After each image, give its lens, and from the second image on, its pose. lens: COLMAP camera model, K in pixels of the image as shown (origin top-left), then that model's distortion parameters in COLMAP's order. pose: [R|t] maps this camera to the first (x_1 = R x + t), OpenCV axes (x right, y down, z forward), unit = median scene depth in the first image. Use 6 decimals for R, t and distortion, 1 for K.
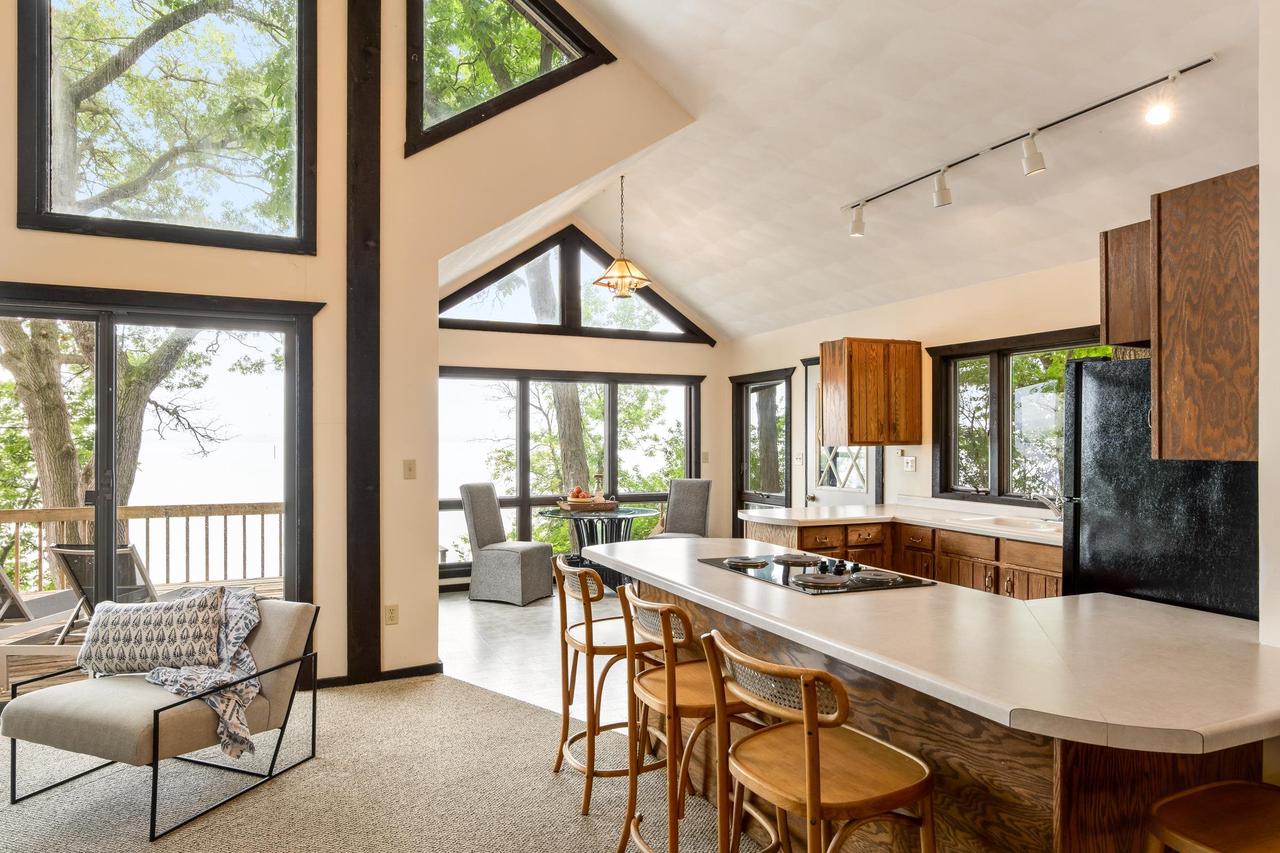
lens RADIAL K [[752.0, 0, 633.4], [0, 752.0, 436.1], [0, 0, 1]] dist [-0.004566, -0.000432]
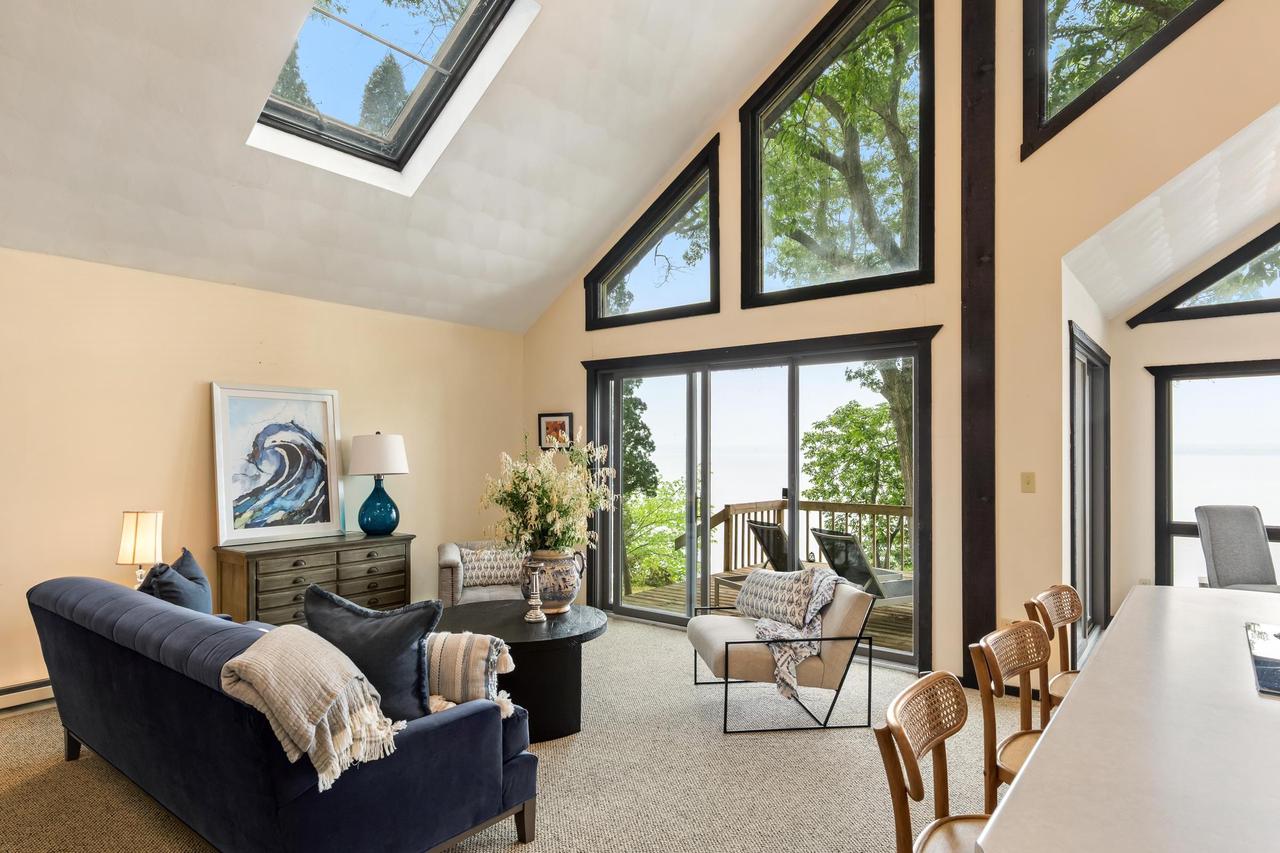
lens RADIAL K [[723.2, 0, 641.5], [0, 723.2, 447.6], [0, 0, 1]] dist [0.005072, -0.004325]
pose [[0.462128, -0.003769, -0.886805, 0.239068], [0.003544, 0.999991, -0.002404, -0.000051], [0.886806, -0.002032, 0.462137, 0.105467]]
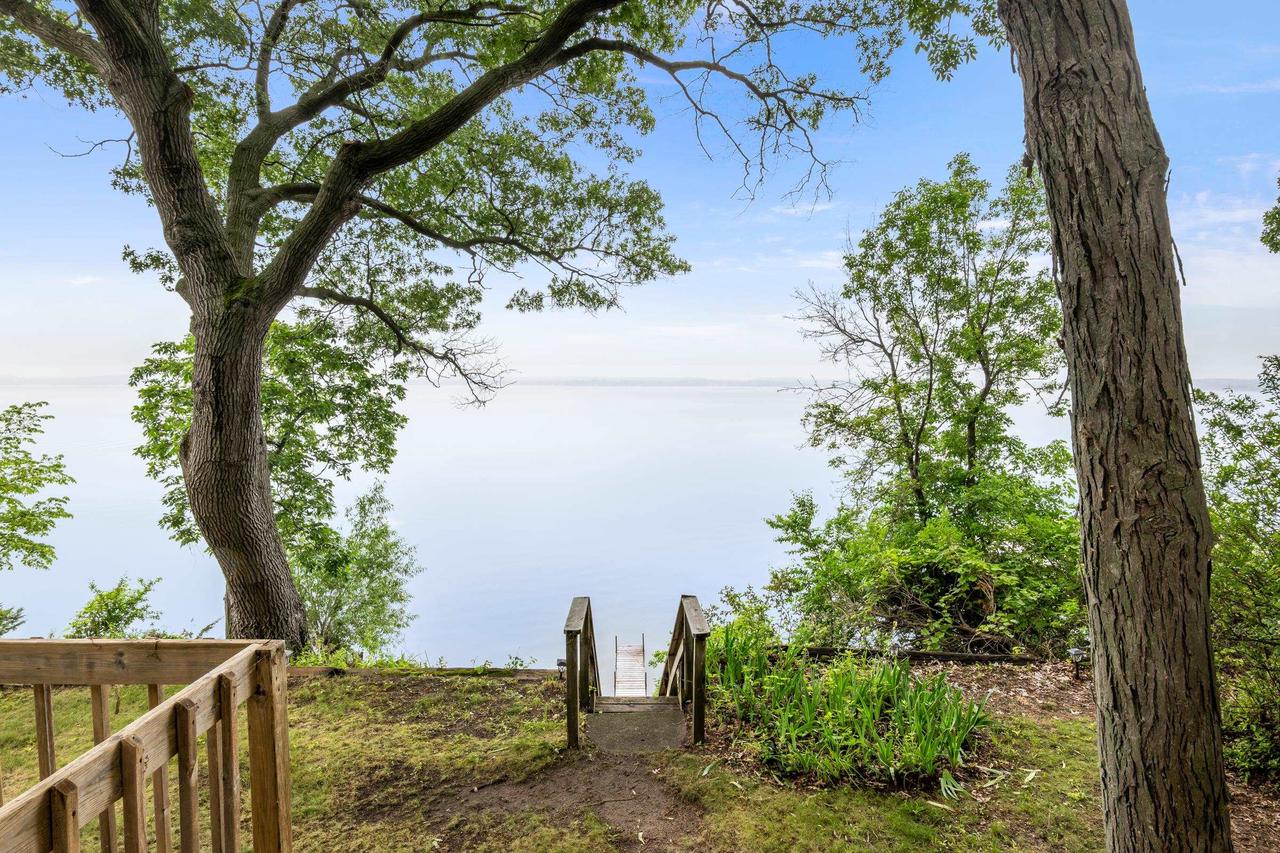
lens RADIAL K [[718.3, 0, 630.2], [0, 718.3, 436.2], [0, 0, 1]] dist [0.005537, 0.001008]
pose [[0.902788, 0.033687, -0.428765, -0.221448], [-0.000873, 0.997069, 0.076498, -0.013403], [0.430085, -0.068687, 0.900172, 1.389859]]
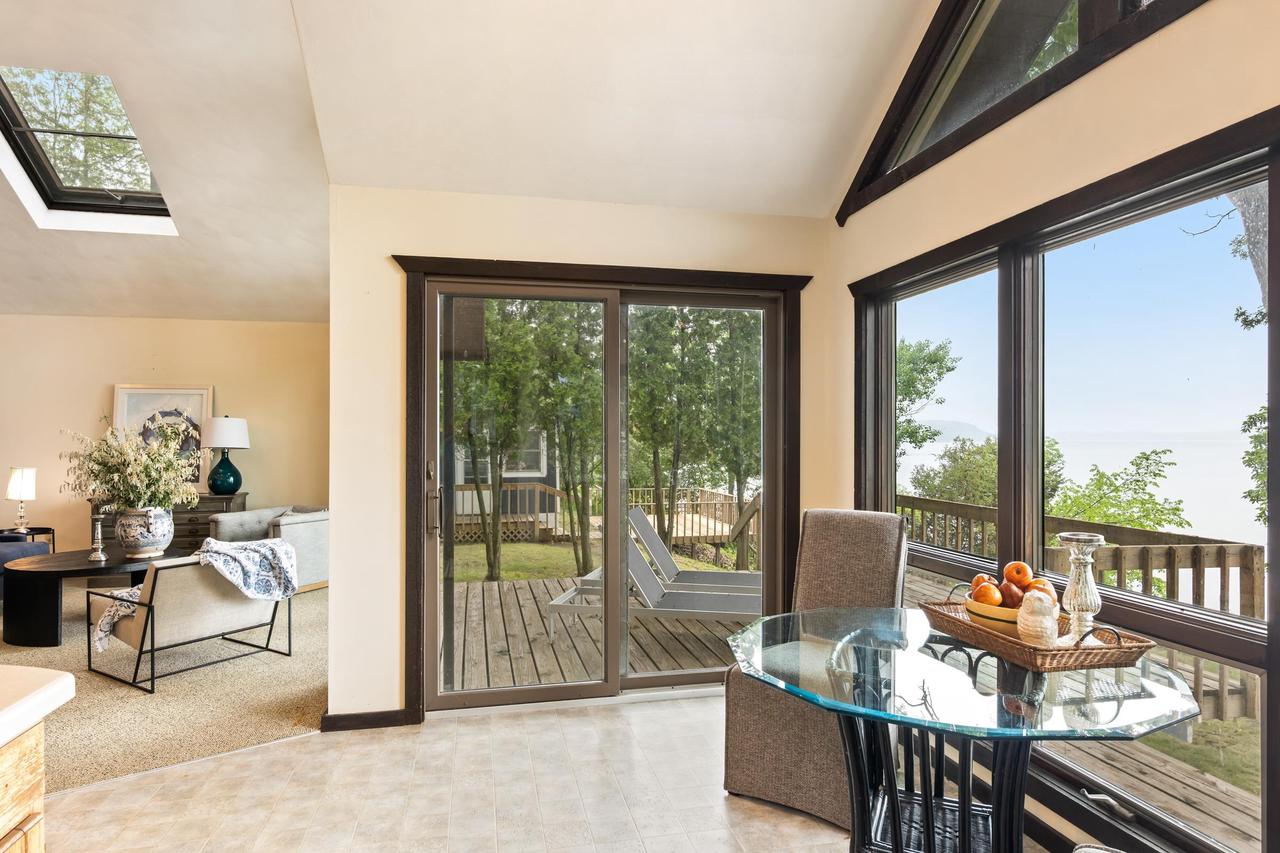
lens RADIAL K [[723.2, 0, 634.6], [0, 723.2, 444.1], [0, 0, 1]] dist [0.005072, -0.004325]
pose [[-0.194254, 0.008910, -0.980911, 0.321223], [0.006295, 0.999949, 0.007836, 0.018839], [0.980931, -0.004652, -0.194301, 1.170168]]
